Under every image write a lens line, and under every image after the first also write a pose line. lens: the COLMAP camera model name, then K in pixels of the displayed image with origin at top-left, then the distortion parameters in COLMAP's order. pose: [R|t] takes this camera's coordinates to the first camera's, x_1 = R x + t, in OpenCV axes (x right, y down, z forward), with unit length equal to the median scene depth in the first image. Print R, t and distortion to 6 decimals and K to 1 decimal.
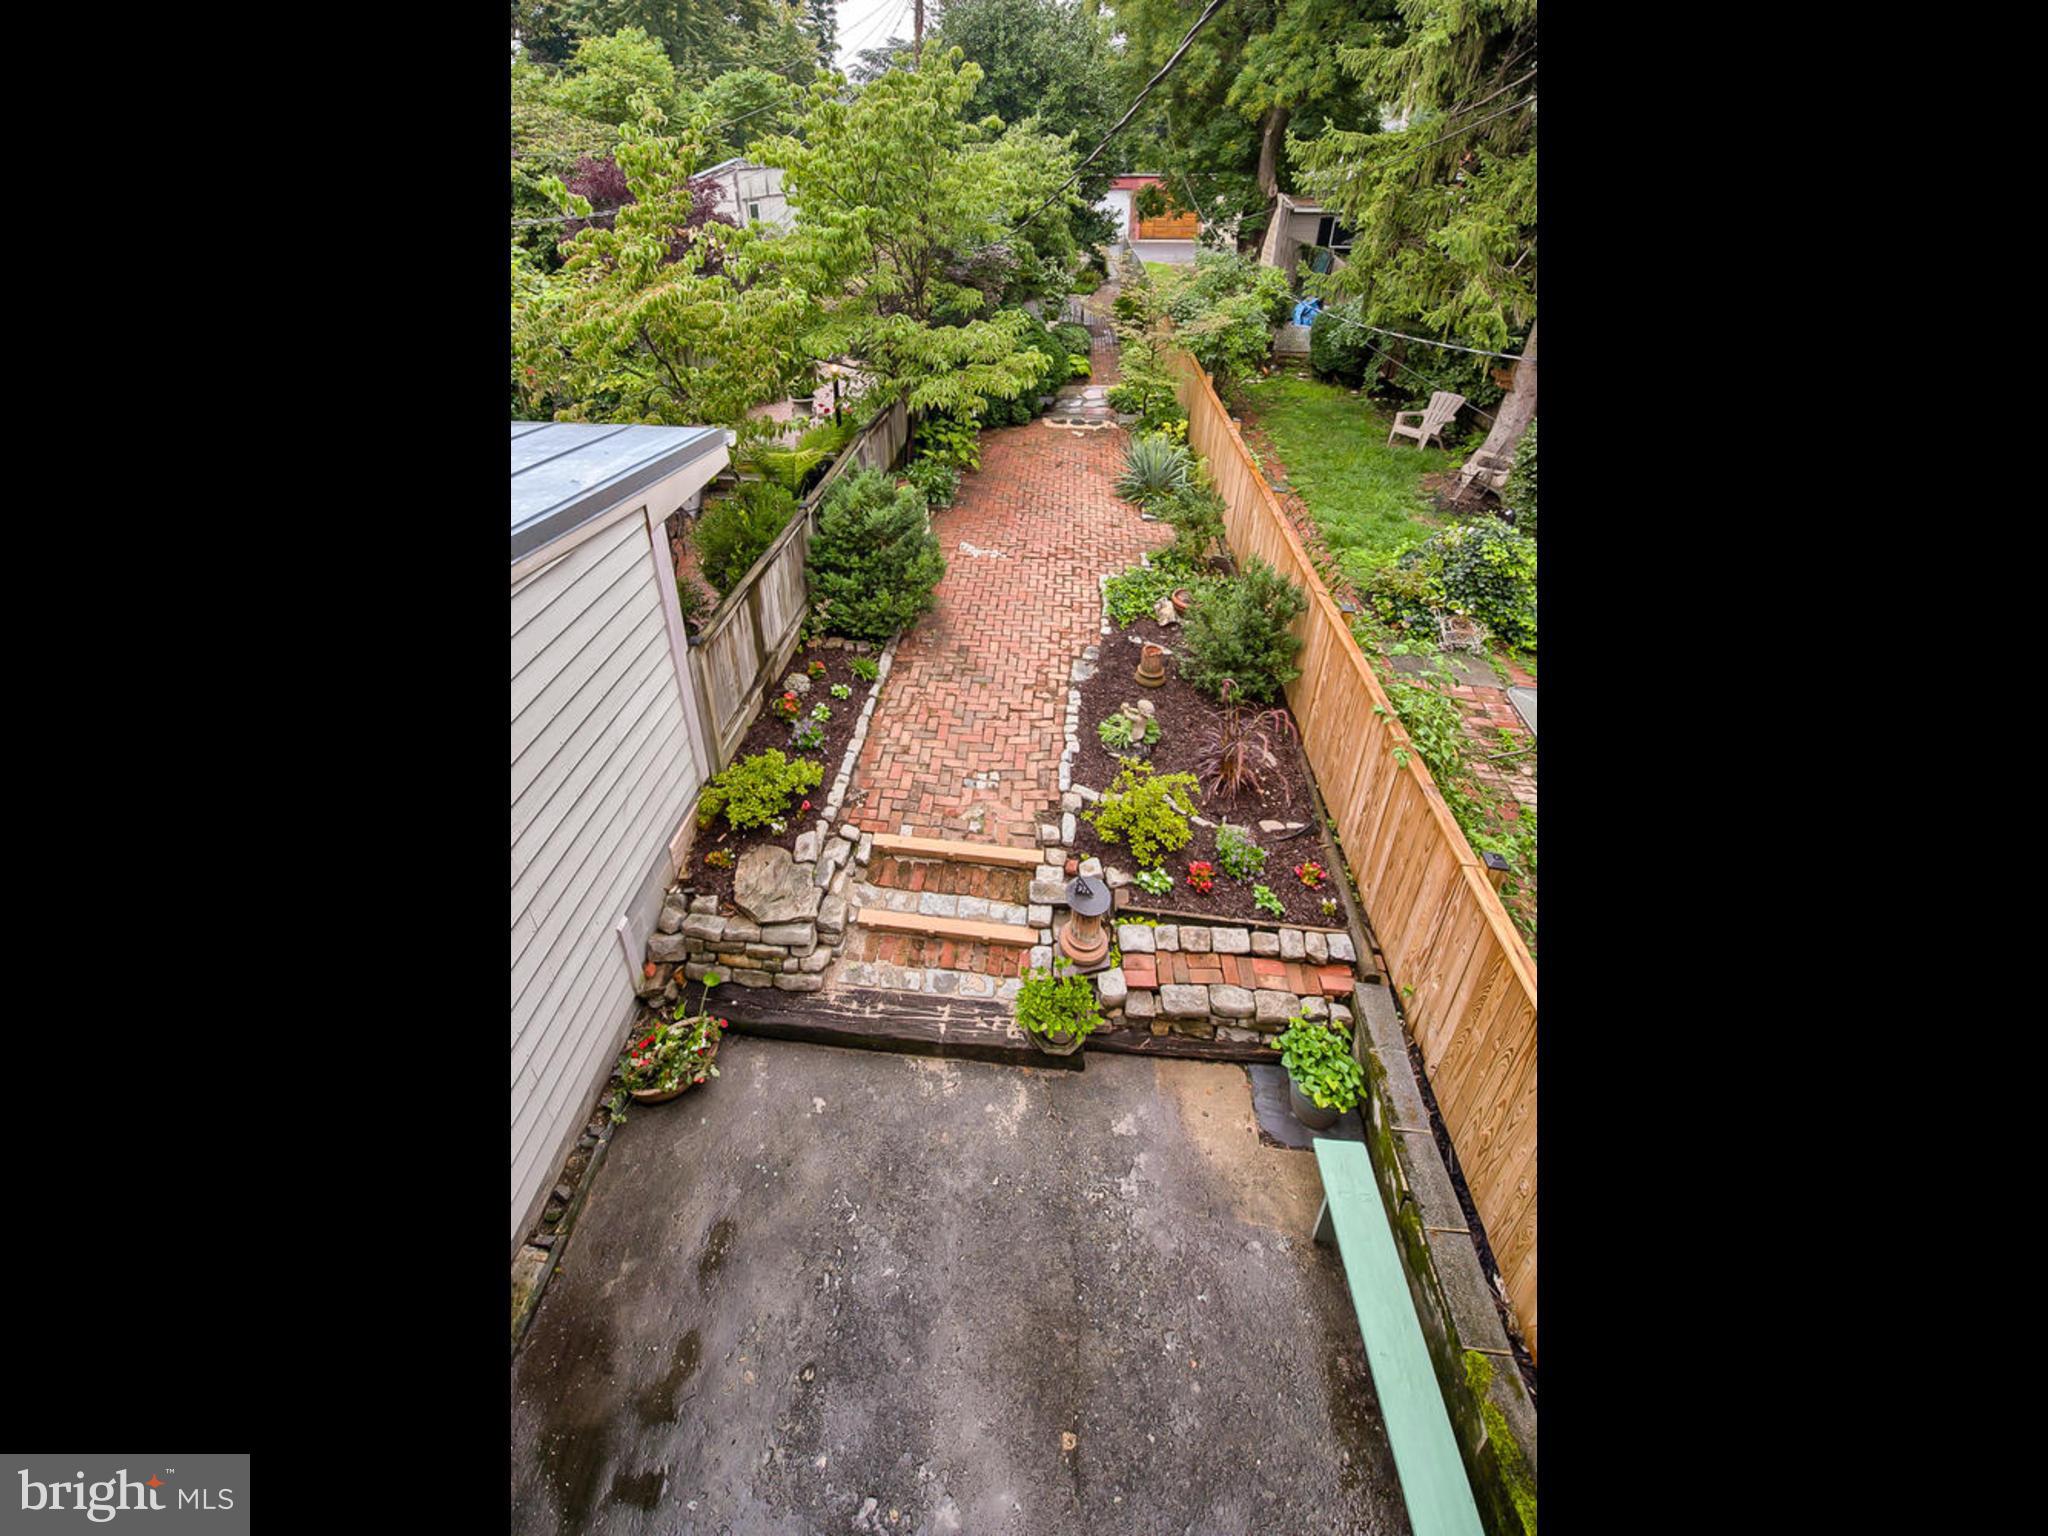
lens RADIAL K [[973.7, 0, 1030.6], [0, 973.7, 757.5], [0, 0, 1]] dist [0.016137, 0.001425]
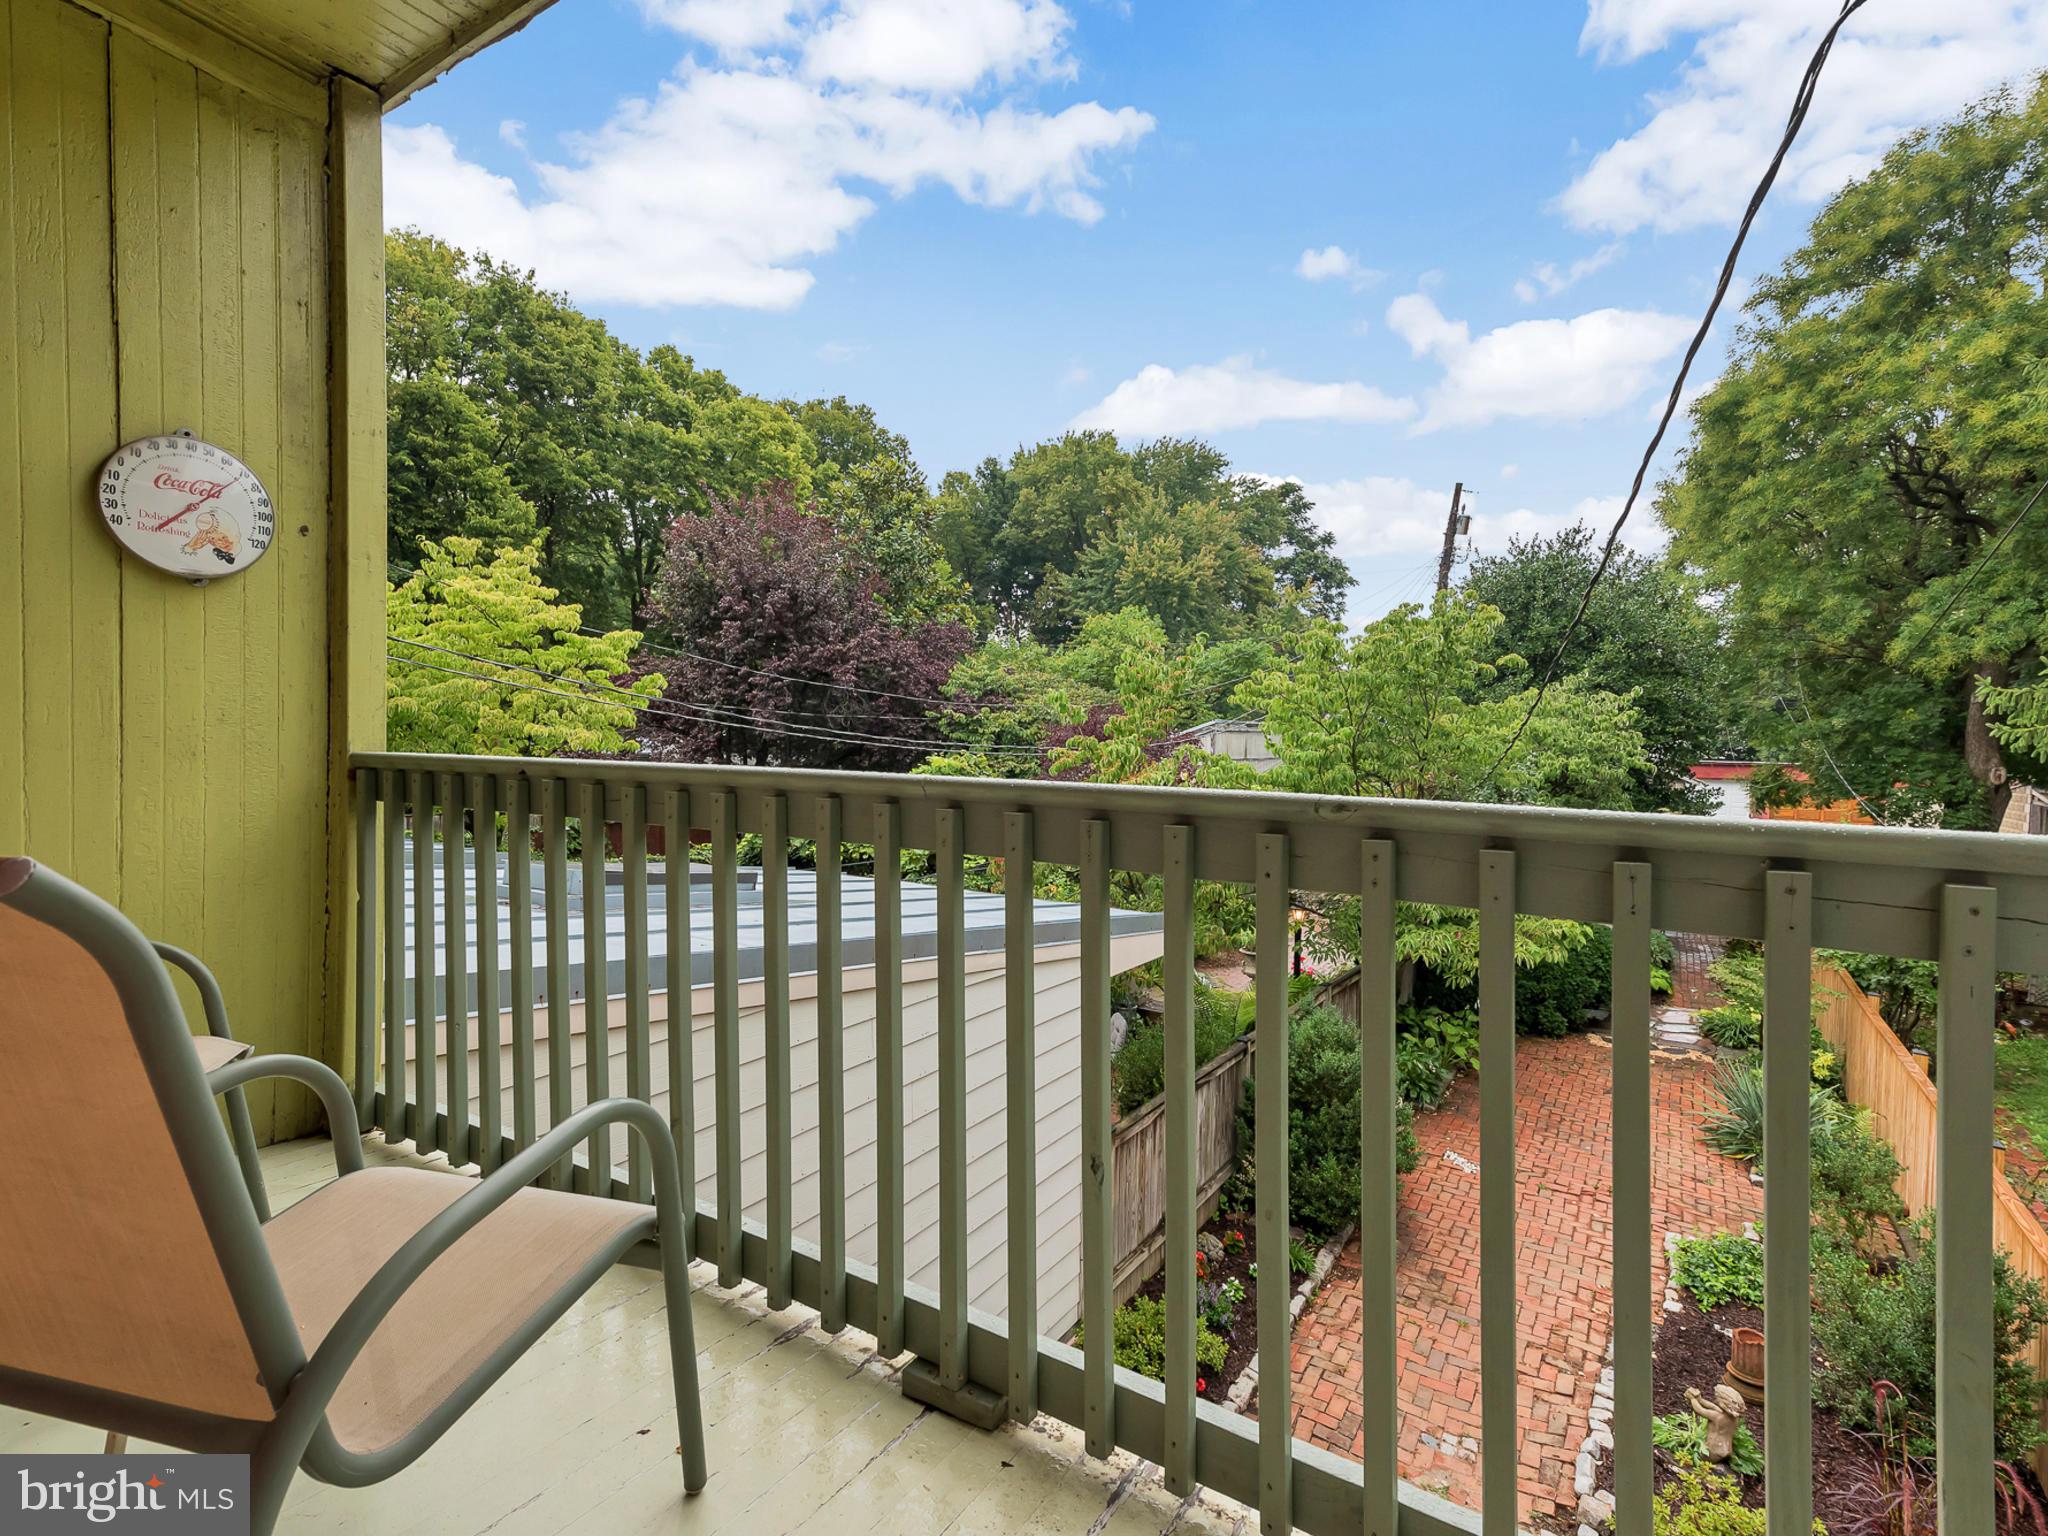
lens RADIAL K [[973.7, 0, 1030.6], [0, 973.7, 757.5], [0, 0, 1]] dist [0.016137, 0.001425]
pose [[0.900264, 0.033882, -0.434023, -0.045887], [-0.202921, 0.914699, -0.349498, -0.179200], [0.385159, 0.402713, 0.830347, 0.144647]]
